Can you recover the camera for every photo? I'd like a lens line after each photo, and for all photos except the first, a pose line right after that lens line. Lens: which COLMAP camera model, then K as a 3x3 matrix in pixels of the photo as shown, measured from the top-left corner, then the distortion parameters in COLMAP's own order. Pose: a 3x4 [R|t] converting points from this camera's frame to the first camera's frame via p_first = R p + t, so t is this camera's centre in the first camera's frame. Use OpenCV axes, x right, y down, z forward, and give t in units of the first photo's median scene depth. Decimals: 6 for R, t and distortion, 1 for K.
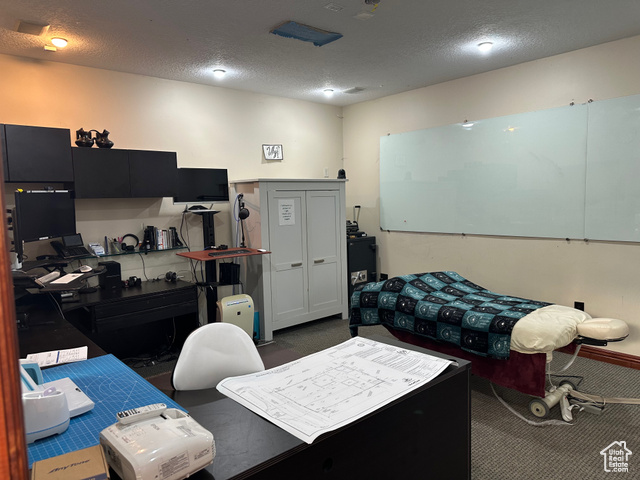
lens RADIAL K [[447.8, 0, 320.0], [0, 447.8, 240.0], [0, 0, 1]] dist [0.121783, -0.164952]
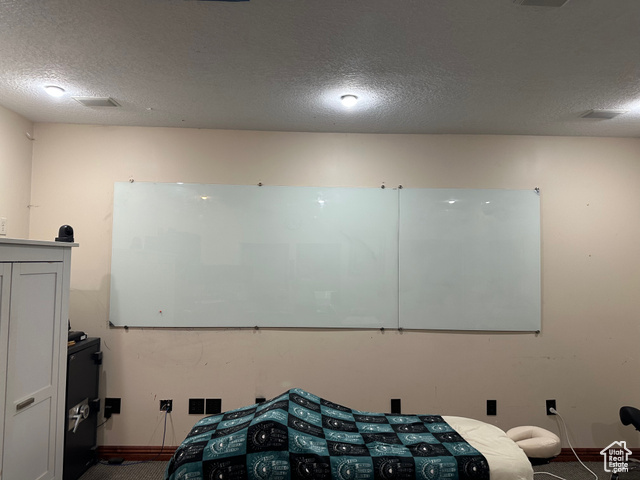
lens RADIAL K [[447.8, 0, 320.0], [0, 447.8, 240.0], [0, 0, 1]] dist [0.121783, -0.164952]
pose [[0.630298, 0.074900, 0.772732, -0.238118], [0.039797, 0.990909, -0.128509, -0.064442], [-0.775333, 0.111752, 0.621587, 0.487024]]
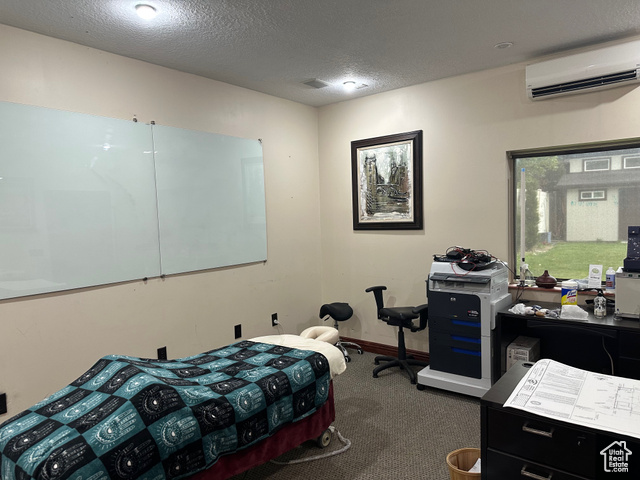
lens RADIAL K [[444.7, 0, 320.0], [0, 444.7, 240.0], [0, 0, 1]] dist [0.043740, -0.057110]
pose [[-0.196404, -0.024212, 0.980224, -0.311990], [0.128637, 0.990418, 0.050238, -0.068651], [-0.972048, 0.135960, -0.191407, 0.791508]]
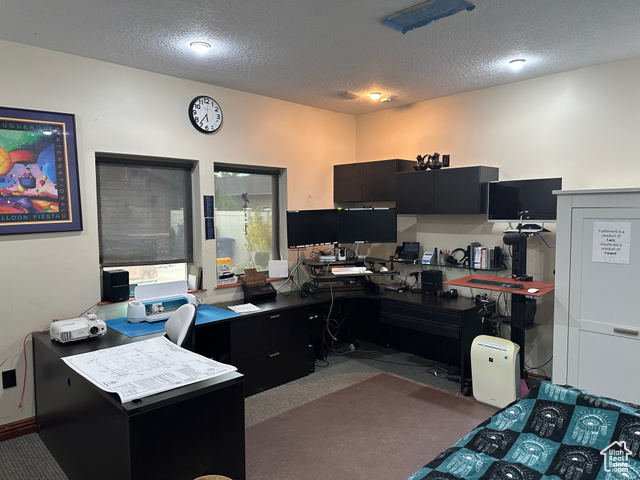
lens RADIAL K [[447.8, 0, 320.0], [0, 447.8, 240.0], [0, 0, 1]] dist [0.121783, -0.164952]
pose [[0.041577, 0.089496, -0.995119, 0.599502], [-0.089396, 0.992319, 0.085509, -0.092753], [0.995128, 0.085405, 0.049259, 0.633752]]
